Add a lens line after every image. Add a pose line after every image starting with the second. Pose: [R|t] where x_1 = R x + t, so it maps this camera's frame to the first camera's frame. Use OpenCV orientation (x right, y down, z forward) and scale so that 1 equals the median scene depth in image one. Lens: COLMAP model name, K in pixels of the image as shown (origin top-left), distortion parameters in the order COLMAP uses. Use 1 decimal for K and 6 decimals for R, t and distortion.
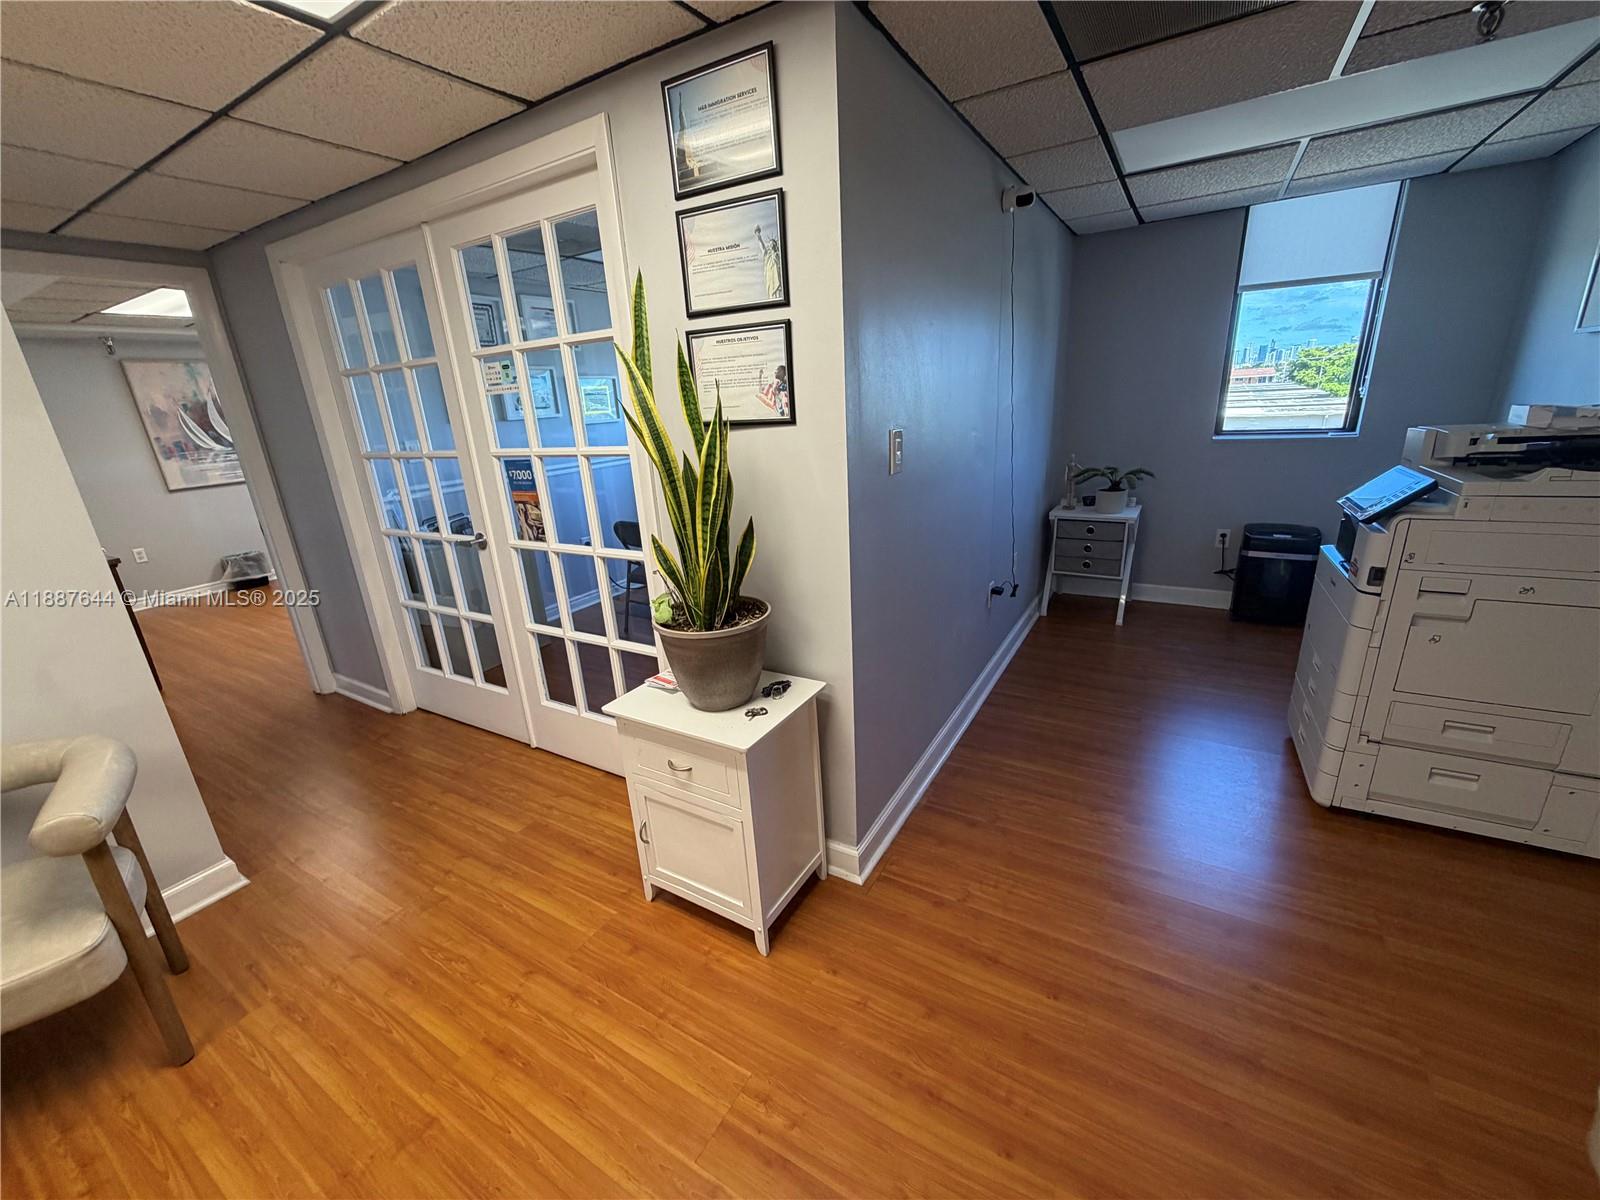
lens RADIAL K [[638.1, 0, 796.5], [0, 638.1, 601.1], [0, 0, 1]] dist [0.000391, 0.000057]
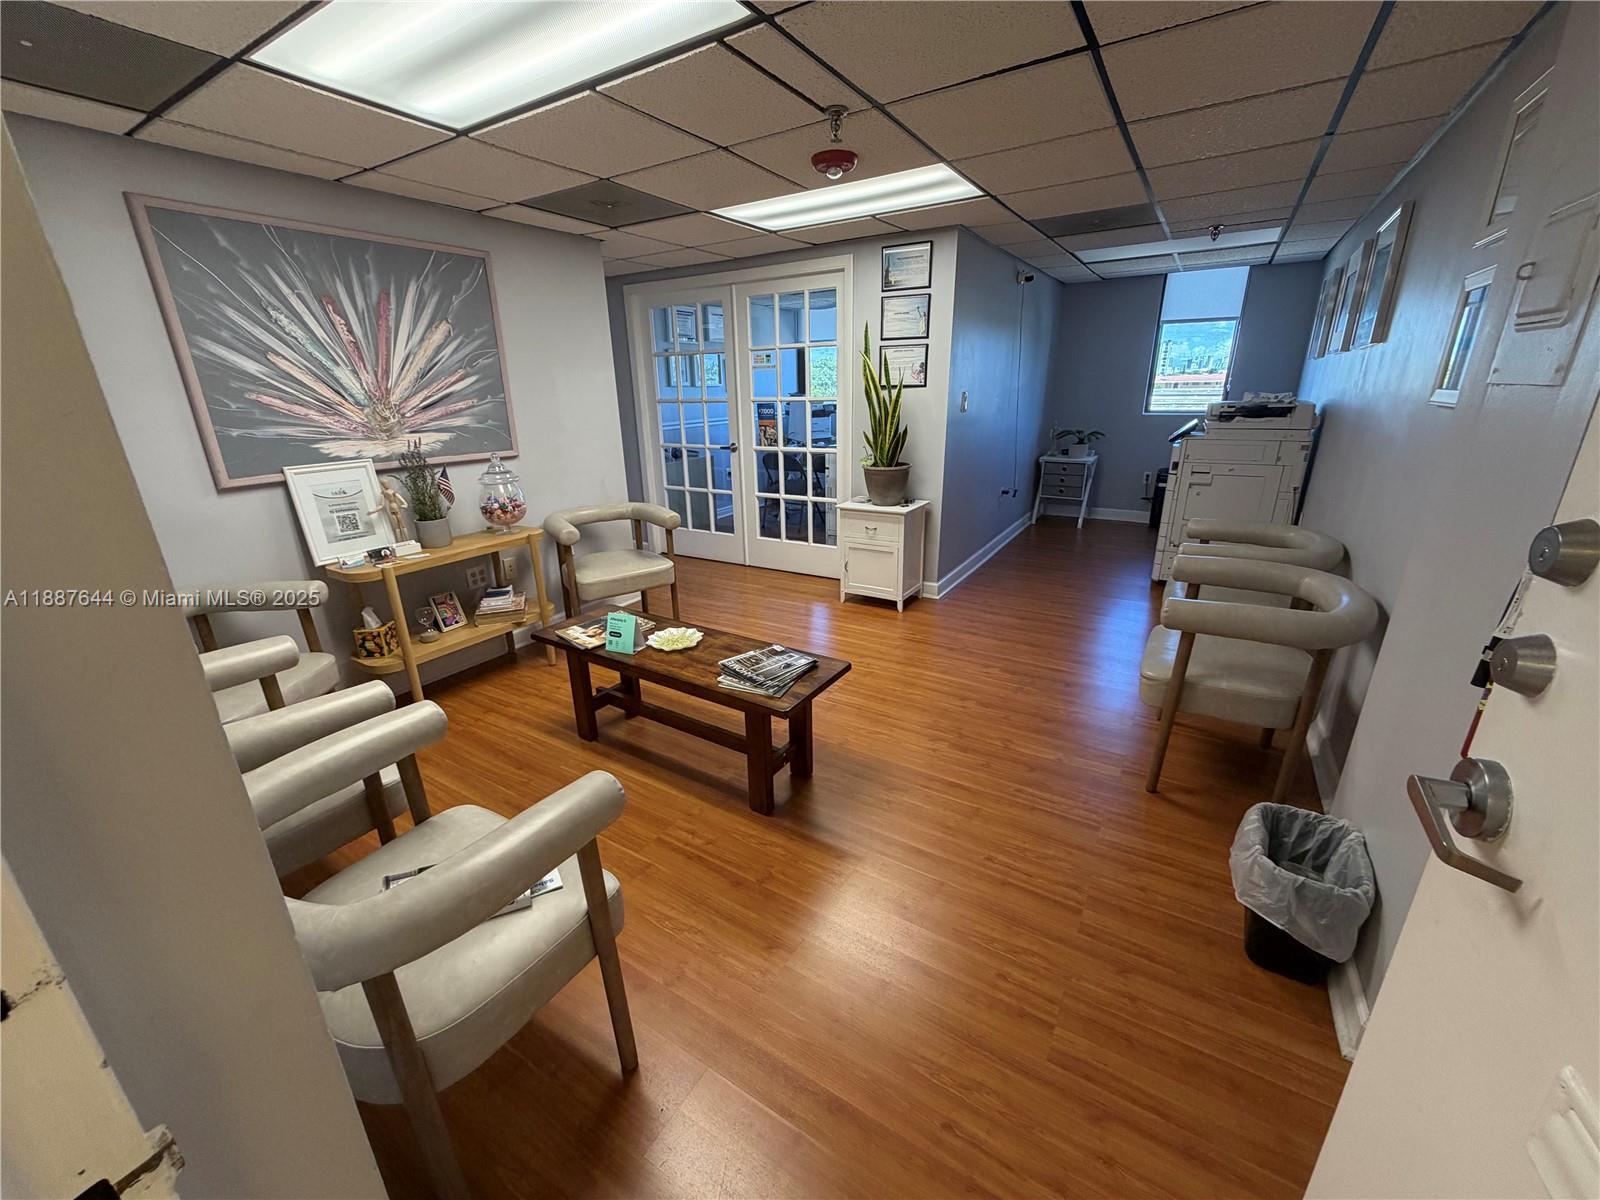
lens RADIAL K [[638.1, 0, 798.1], [0, 638.1, 601.8], [0, 0, 1]] dist [0.000391, 0.000057]
pose [[0.999222, 0.039400, -0.001882, -0.276654], [-0.039354, 0.999017, 0.020400, 0.311271], [0.002684, -0.020310, 0.999790, -0.881974]]
